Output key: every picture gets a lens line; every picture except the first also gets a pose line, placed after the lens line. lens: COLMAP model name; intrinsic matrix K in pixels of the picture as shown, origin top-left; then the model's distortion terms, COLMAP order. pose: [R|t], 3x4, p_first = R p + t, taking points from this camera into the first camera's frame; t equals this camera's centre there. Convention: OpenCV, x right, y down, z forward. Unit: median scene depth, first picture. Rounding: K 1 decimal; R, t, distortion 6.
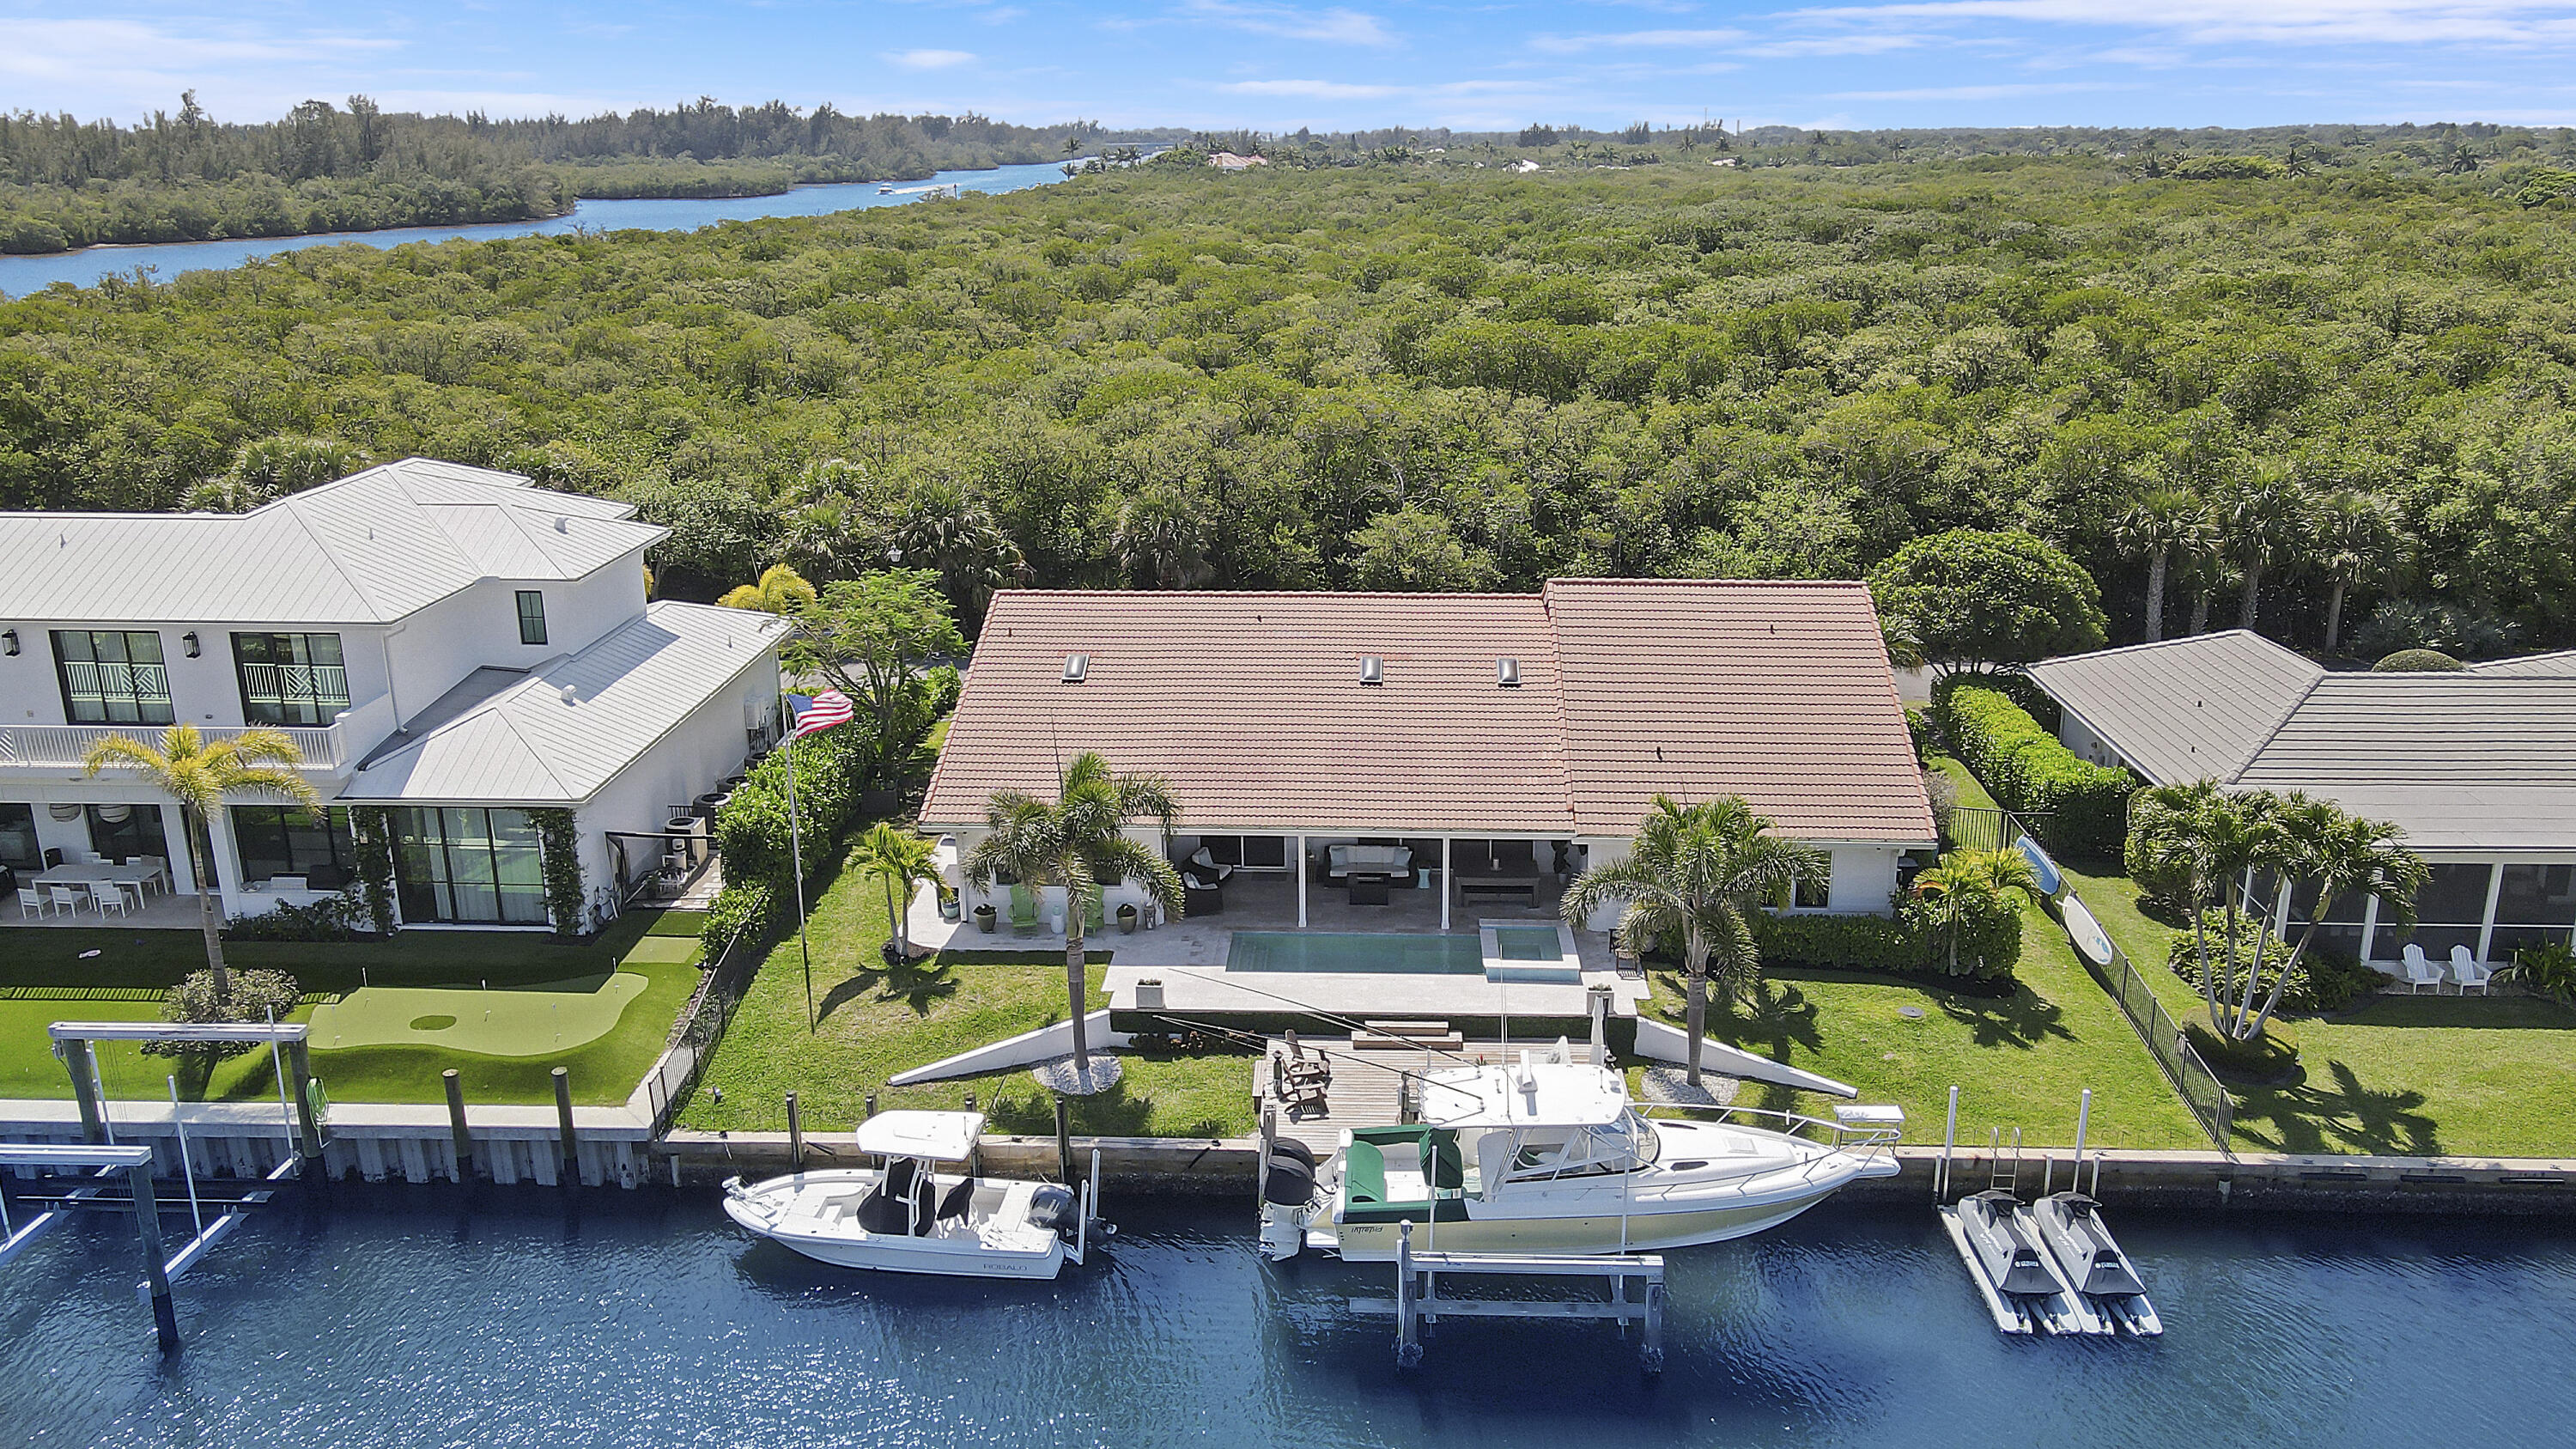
lens RADIAL K [[1968.0, 0, 1364.9], [0, 1968.0, 731.4], [0, 0, 1]] dist [0.016797, 0.008189]
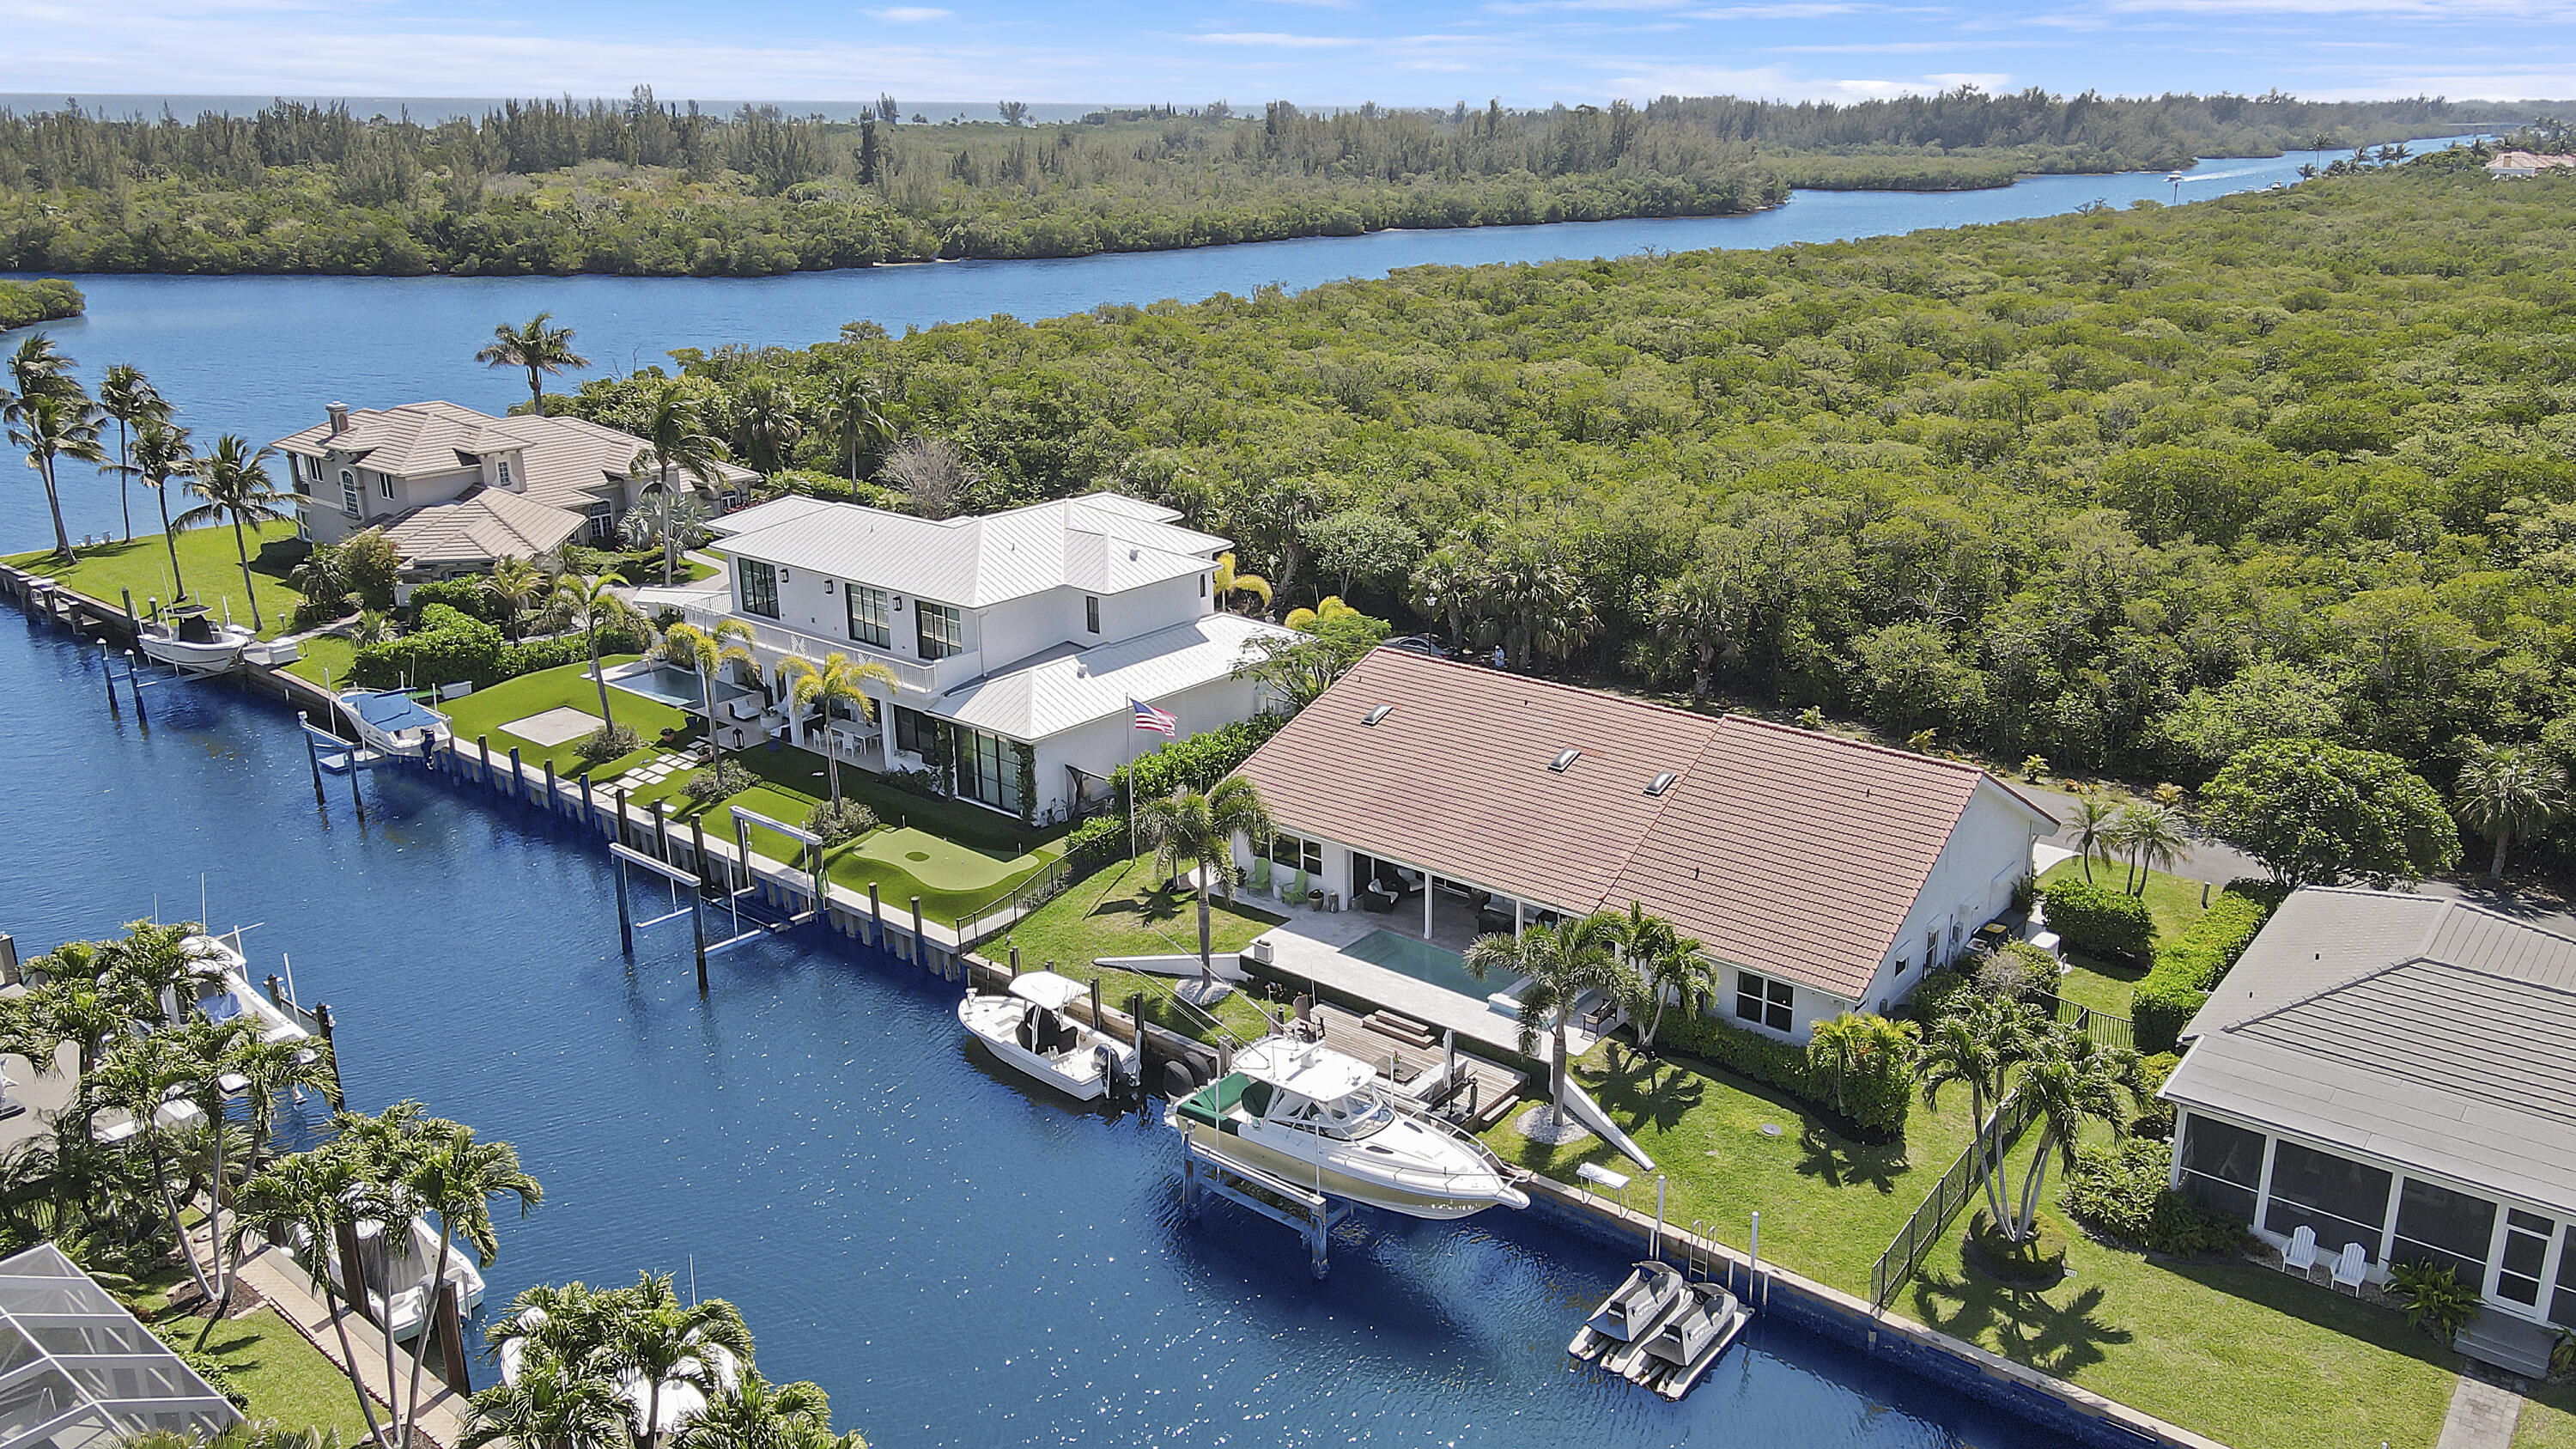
lens RADIAL K [[1968.0, 0, 1303.3], [0, 1968.0, 736.4], [0, 0, 1]] dist [0.016797, 0.008189]
pose [[0.791698, 0.190363, -0.580497, 0.692473], [-0.179443, 0.980759, 0.076892, -0.129735], [0.583965, 0.043291, 0.810624, -0.138173]]
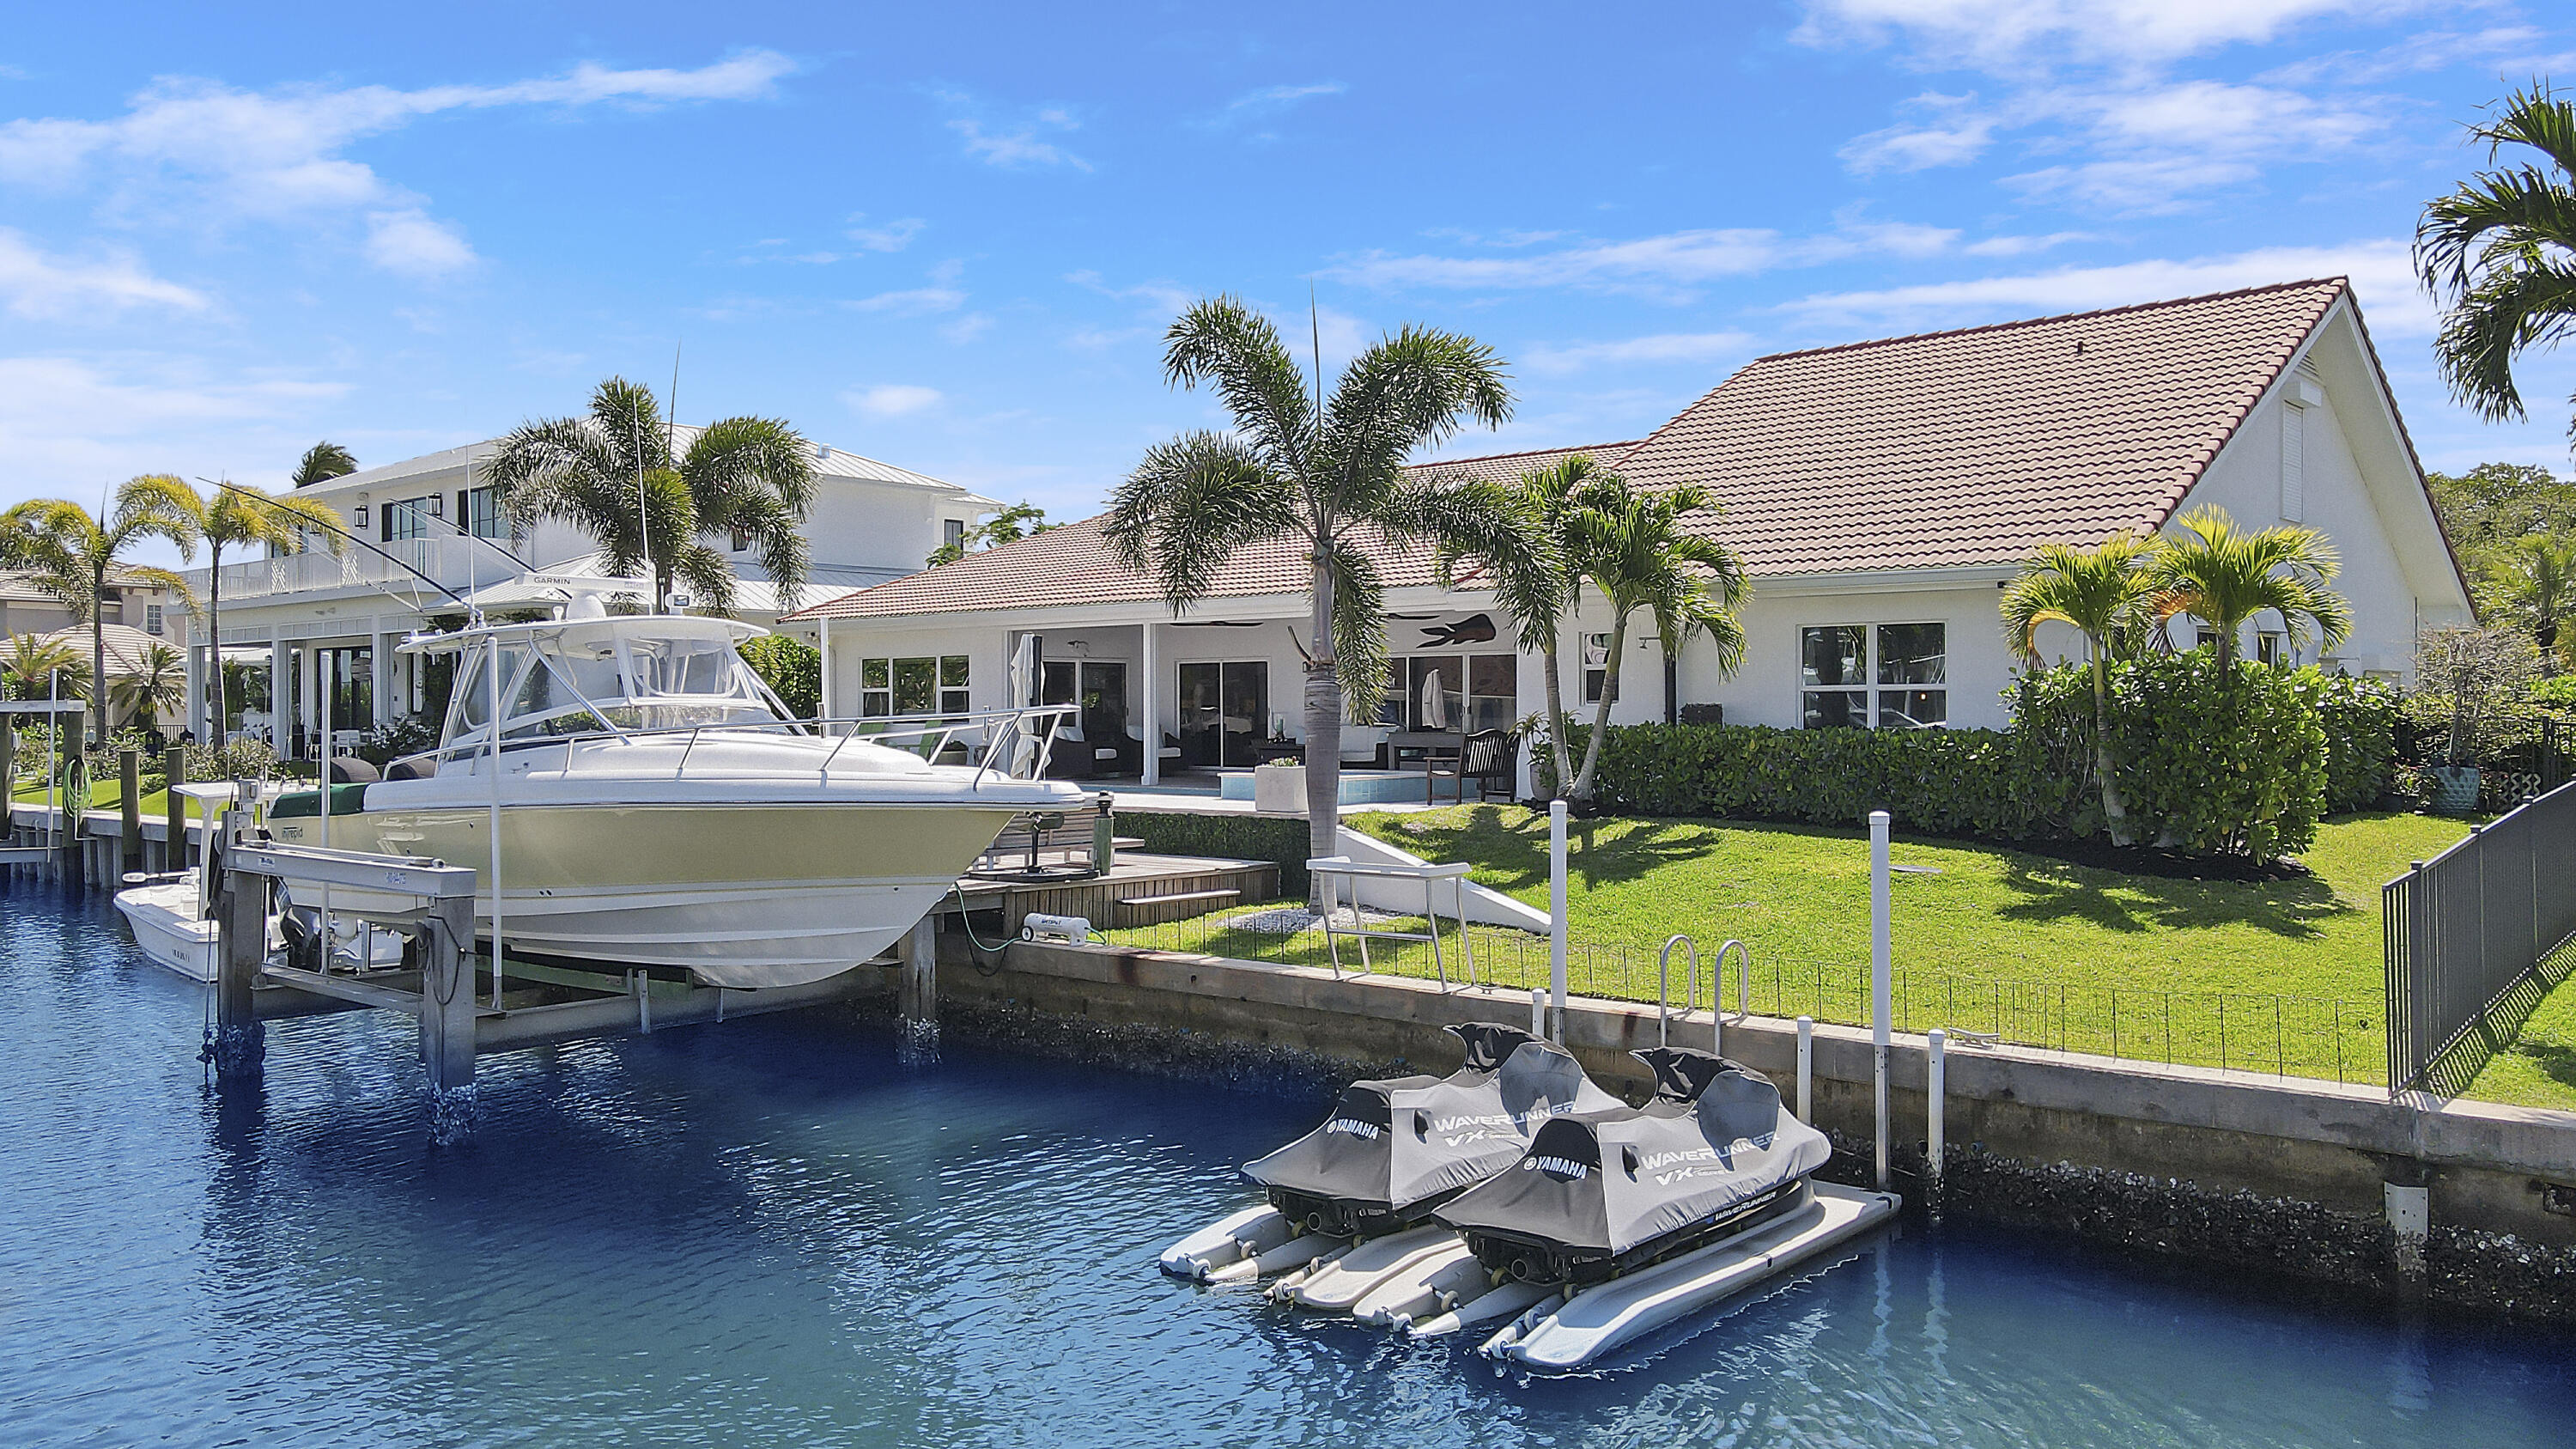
lens RADIAL K [[1968.0, 0, 1268.1], [0, 1968.0, 729.6], [0, 0, 1]] dist [0.016797, 0.008189]
pose [[0.754884, 0.005330, -0.655837, 0.442402], [-0.204293, 0.952129, -0.227408, 0.233510], [0.623229, 0.305649, 0.719836, 0.602758]]
